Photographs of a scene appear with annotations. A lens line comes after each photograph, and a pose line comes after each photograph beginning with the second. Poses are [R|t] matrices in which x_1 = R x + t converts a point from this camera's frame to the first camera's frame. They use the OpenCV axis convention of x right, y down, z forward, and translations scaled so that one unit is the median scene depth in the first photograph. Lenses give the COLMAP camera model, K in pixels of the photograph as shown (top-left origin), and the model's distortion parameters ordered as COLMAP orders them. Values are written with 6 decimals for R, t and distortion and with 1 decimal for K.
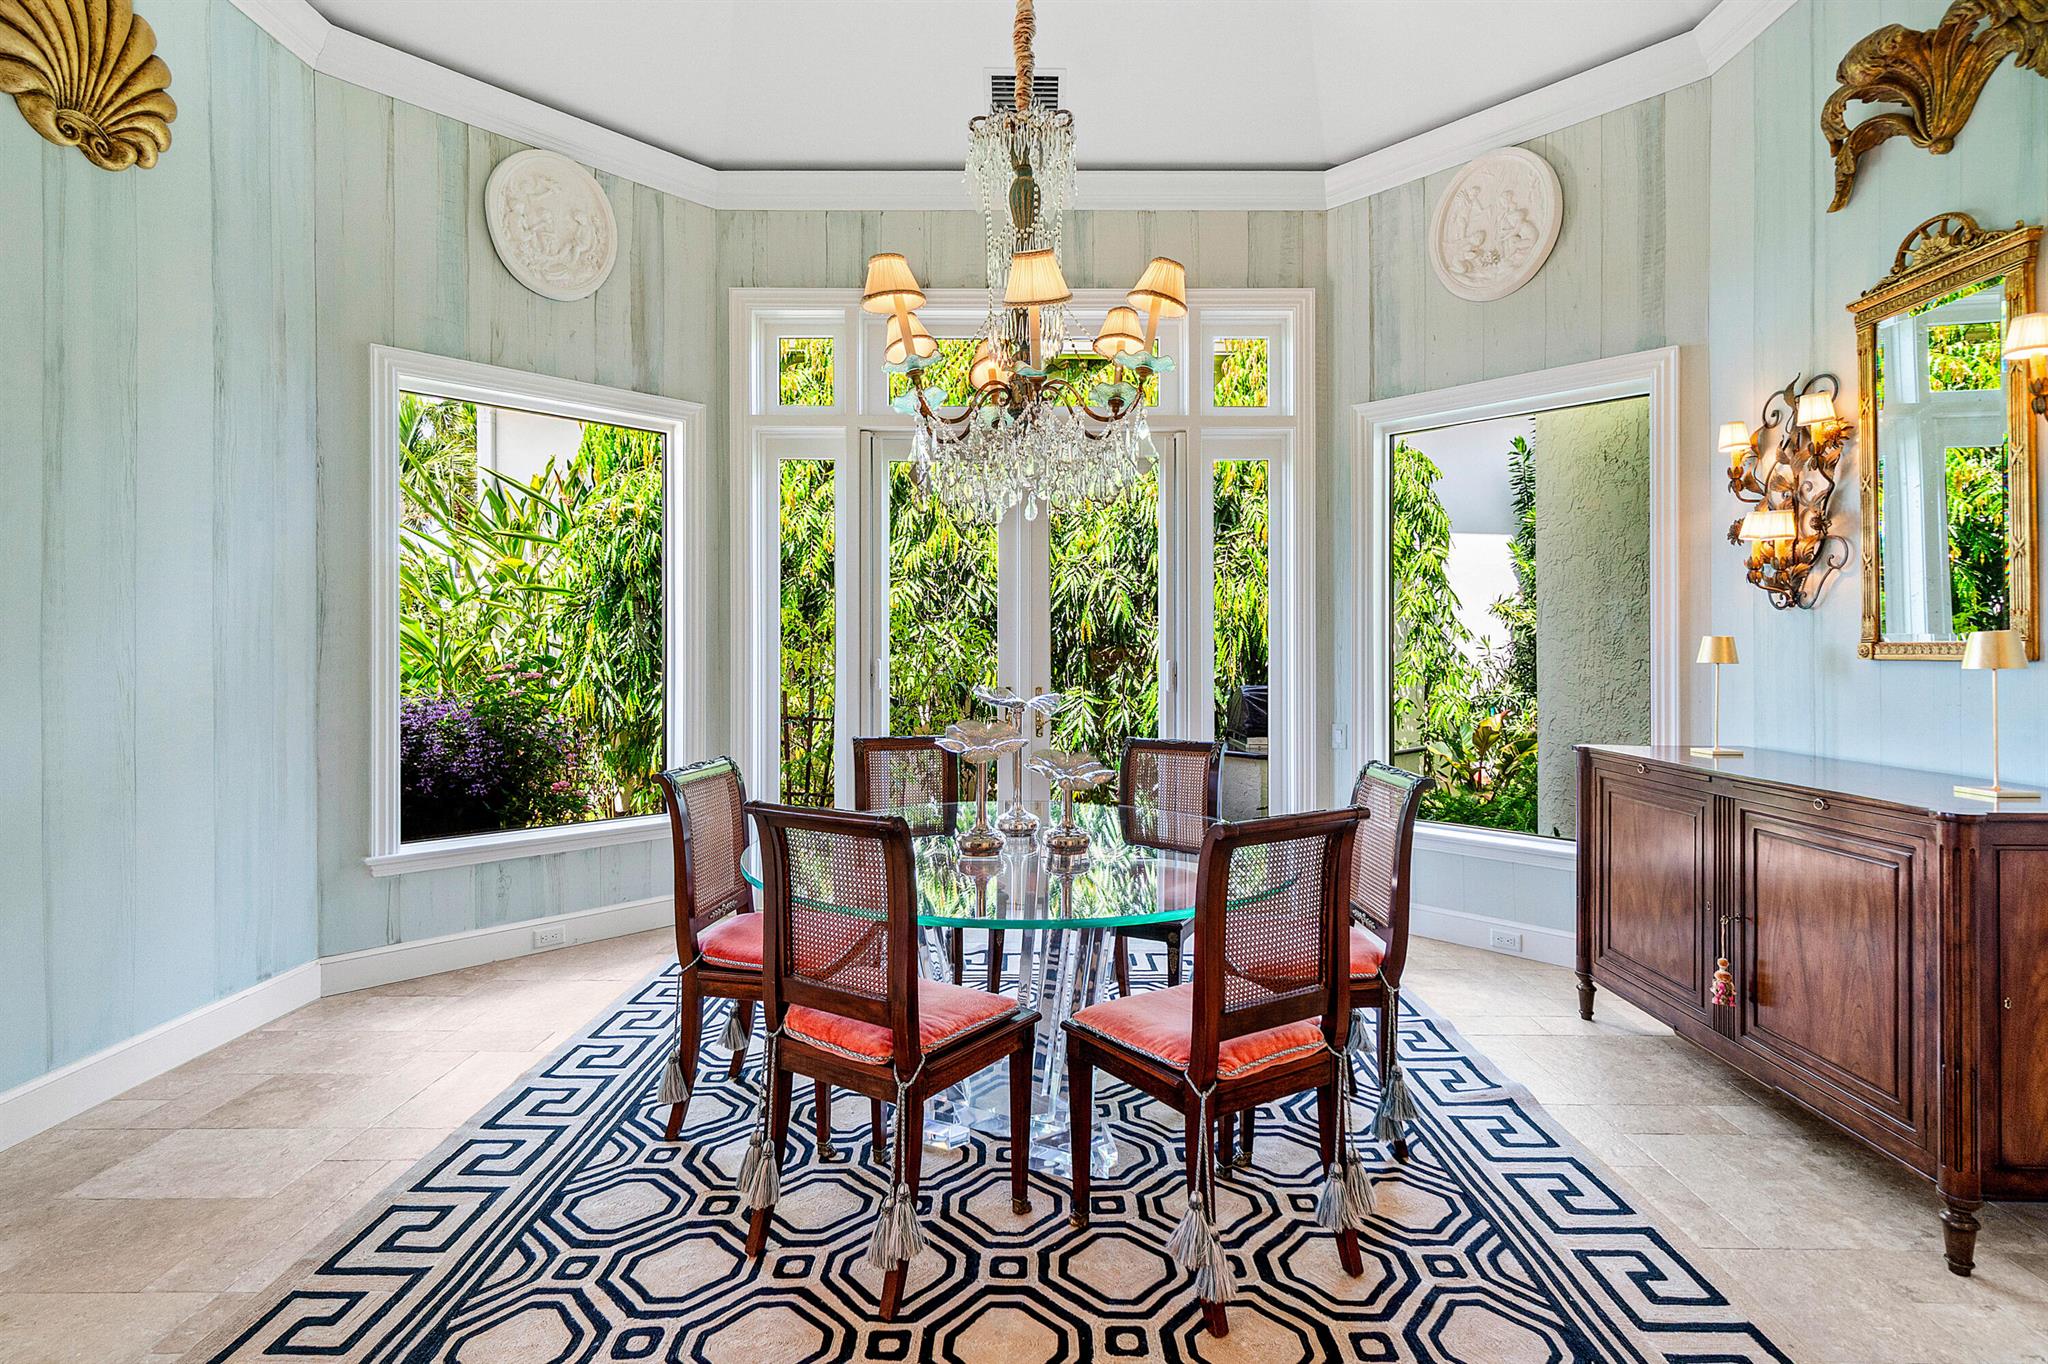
lens RADIAL K [[909.0, 0, 1025.5], [0, 909.0, 653.3], [0, 0, 1]] dist [-0.001186, -0.000225]
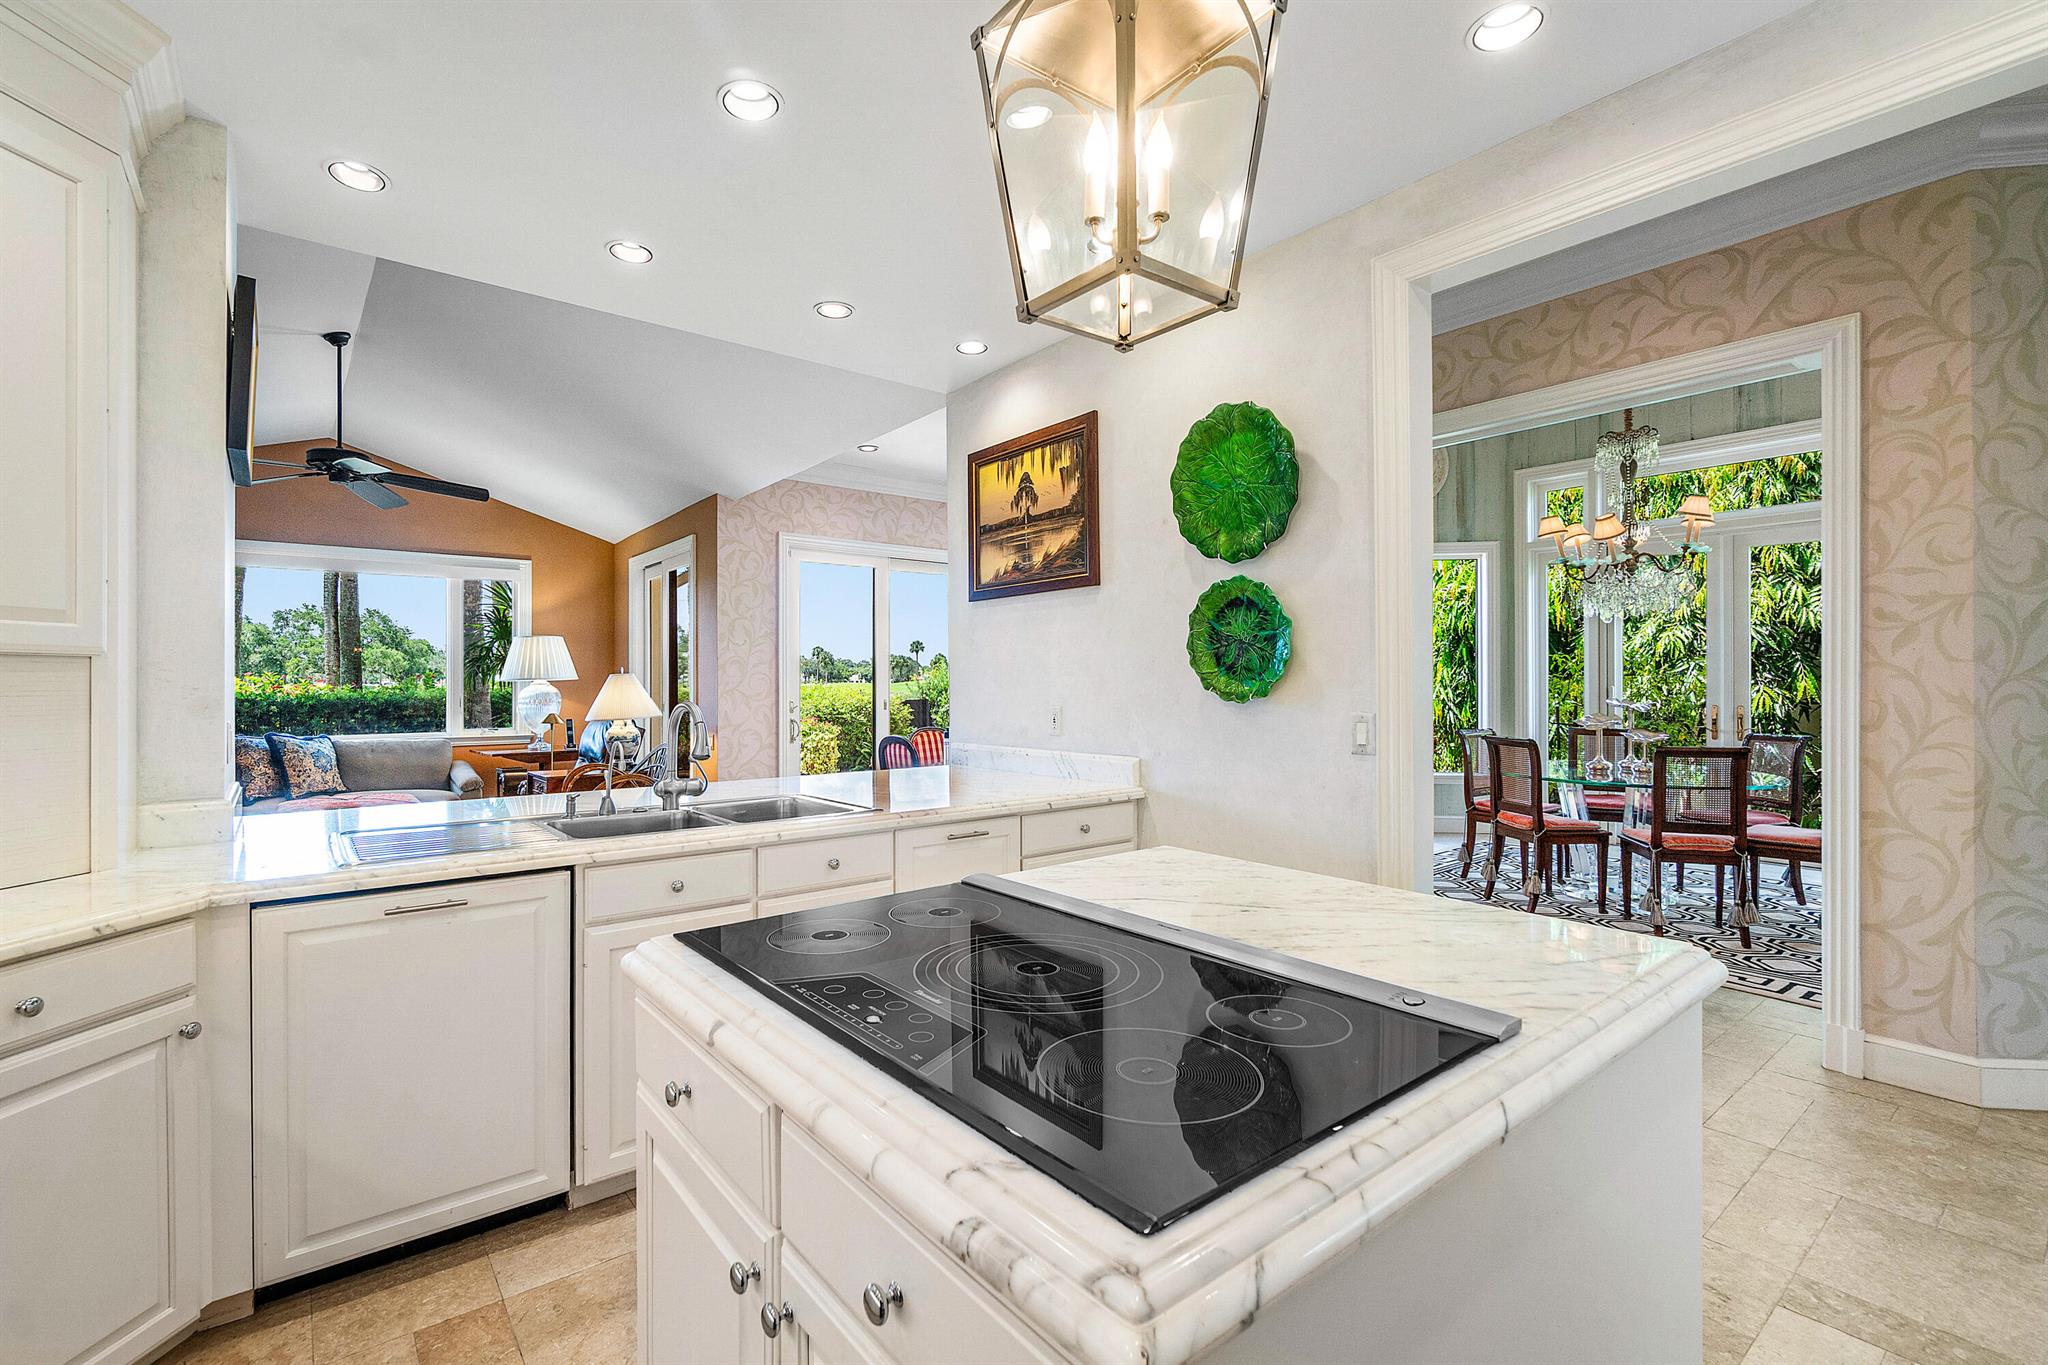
lens RADIAL K [[918.3, 0, 1024.0], [0, 918.3, 682.5], [0, 0, 1]] dist [0.000267, 0.000255]
pose [[0.634929, 0.000100, -0.772570, 0.448129], [-0.000164, 1.000000, -0.000005, 0.000148], [0.772570, 0.000130, 0.634929, -0.862738]]
